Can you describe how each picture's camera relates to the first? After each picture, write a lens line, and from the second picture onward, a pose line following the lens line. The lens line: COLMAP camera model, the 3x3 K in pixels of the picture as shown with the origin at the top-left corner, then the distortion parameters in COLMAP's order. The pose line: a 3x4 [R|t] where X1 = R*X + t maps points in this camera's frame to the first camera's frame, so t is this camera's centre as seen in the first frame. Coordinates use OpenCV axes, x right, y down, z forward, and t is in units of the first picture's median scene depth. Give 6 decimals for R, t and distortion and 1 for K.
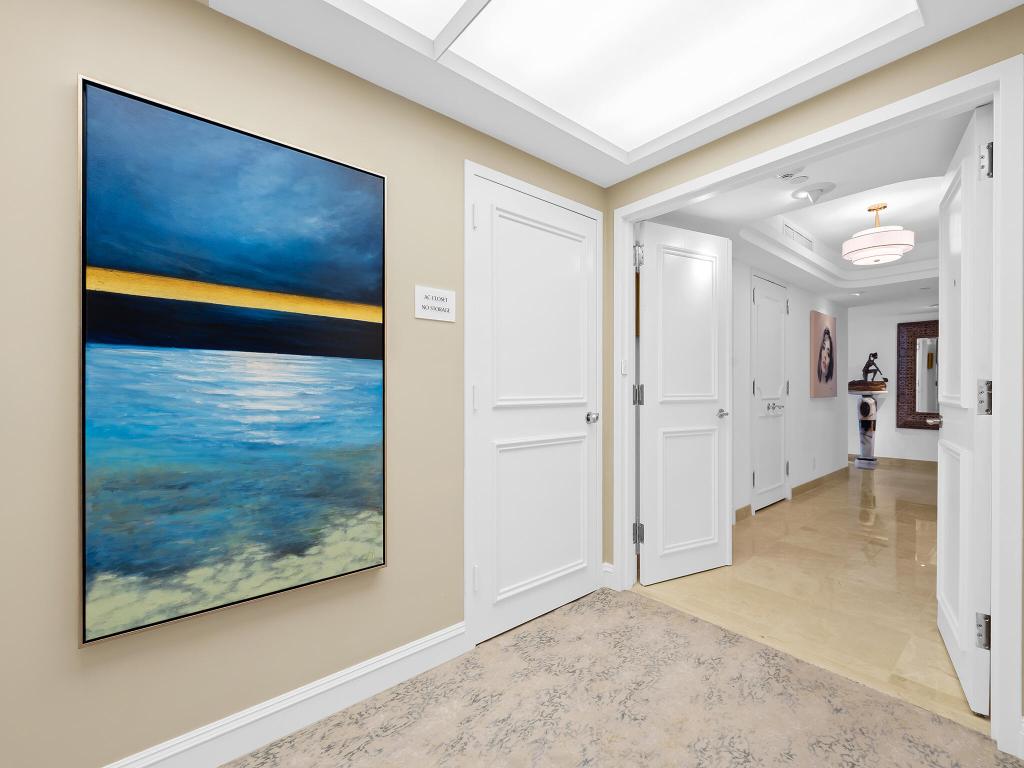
lens RADIAL K [[447.8, 0, 512.0], [0, 447.8, 384.0], [0, 0, 1]] dist [-0.000346, -0.000038]
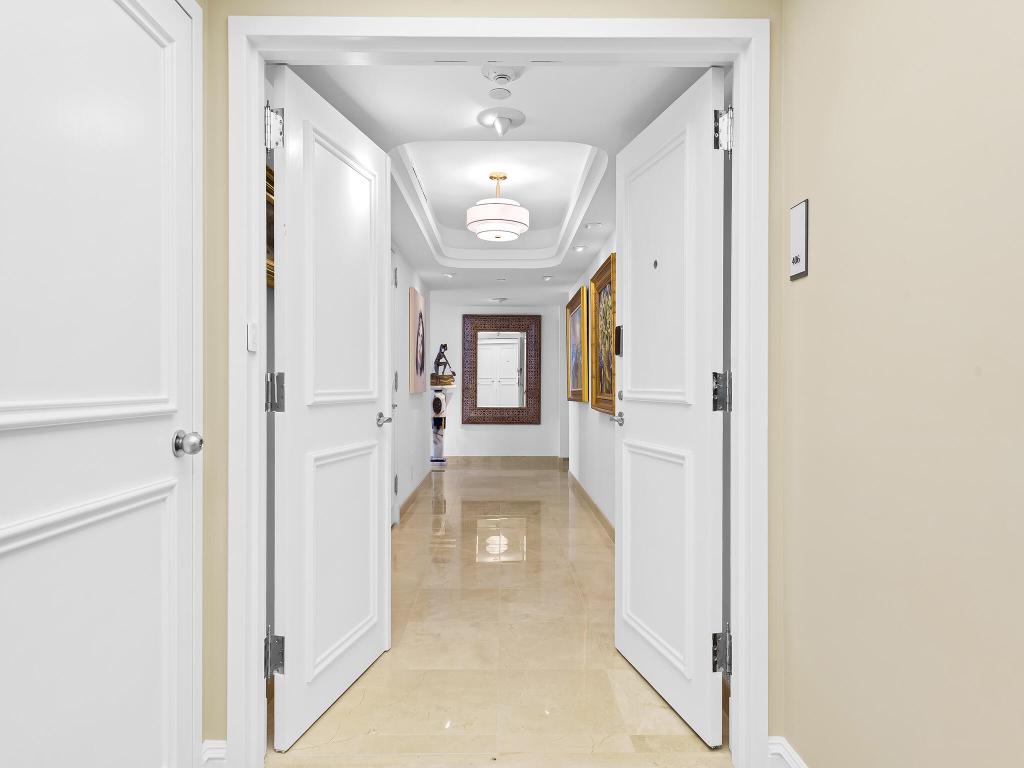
lens RADIAL K [[582.1, 0, 512.0], [0, 582.1, 384.0], [0, 0, 1]] dist [0.000823, -0.000885]
pose [[0.637724, 0.001551, 0.770263, -0.036405], [-0.011200, 0.999911, 0.007260, 0.003517], [-0.770183, -0.013256, 0.637685, 0.194891]]
